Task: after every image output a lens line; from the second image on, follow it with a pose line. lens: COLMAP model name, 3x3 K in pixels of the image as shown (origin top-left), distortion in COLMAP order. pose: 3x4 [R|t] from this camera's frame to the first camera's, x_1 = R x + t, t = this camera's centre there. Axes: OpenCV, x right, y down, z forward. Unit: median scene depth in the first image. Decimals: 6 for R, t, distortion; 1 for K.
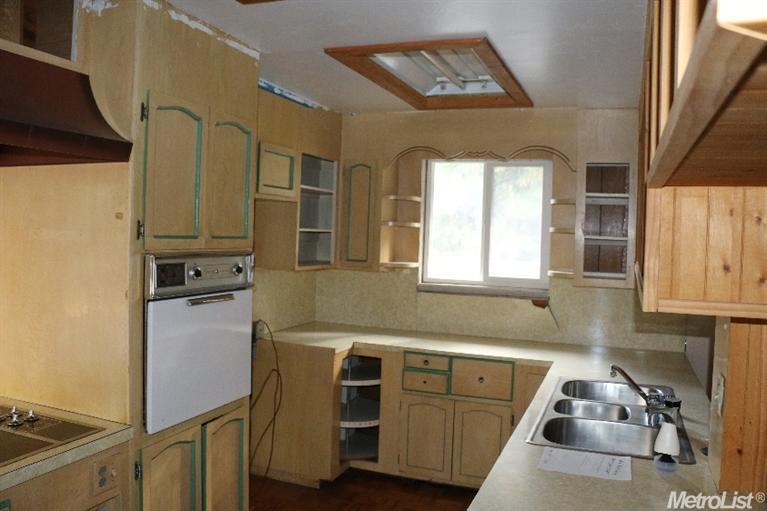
lens RADIAL K [[629.6, 0, 384.3], [0, 629.6, 257.2], [0, 0, 1]] dist [-0.109428, 0.013289]
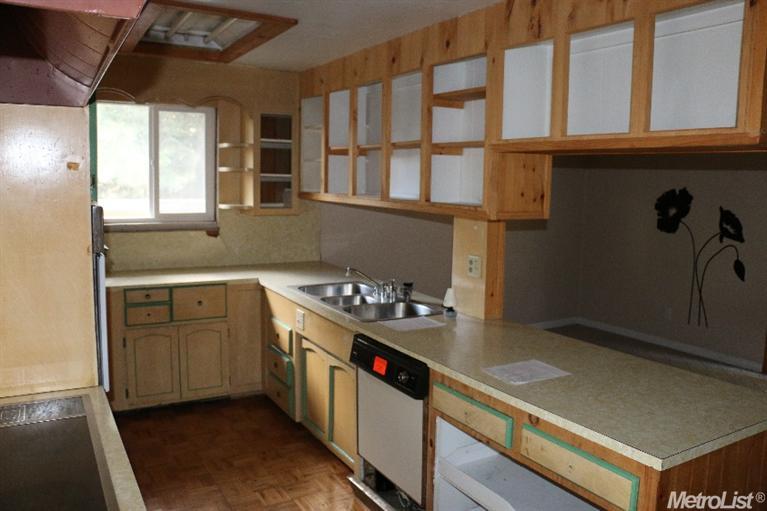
lens RADIAL K [[629.6, 0, 385.4], [0, 629.6, 250.0], [0, 0, 1]] dist [-0.109428, 0.013289]
pose [[0.638969, -0.107722, 0.761653, -0.467203], [0.033639, 0.993112, 0.112237, -0.015389], [-0.768497, -0.046095, 0.638191, 0.021216]]
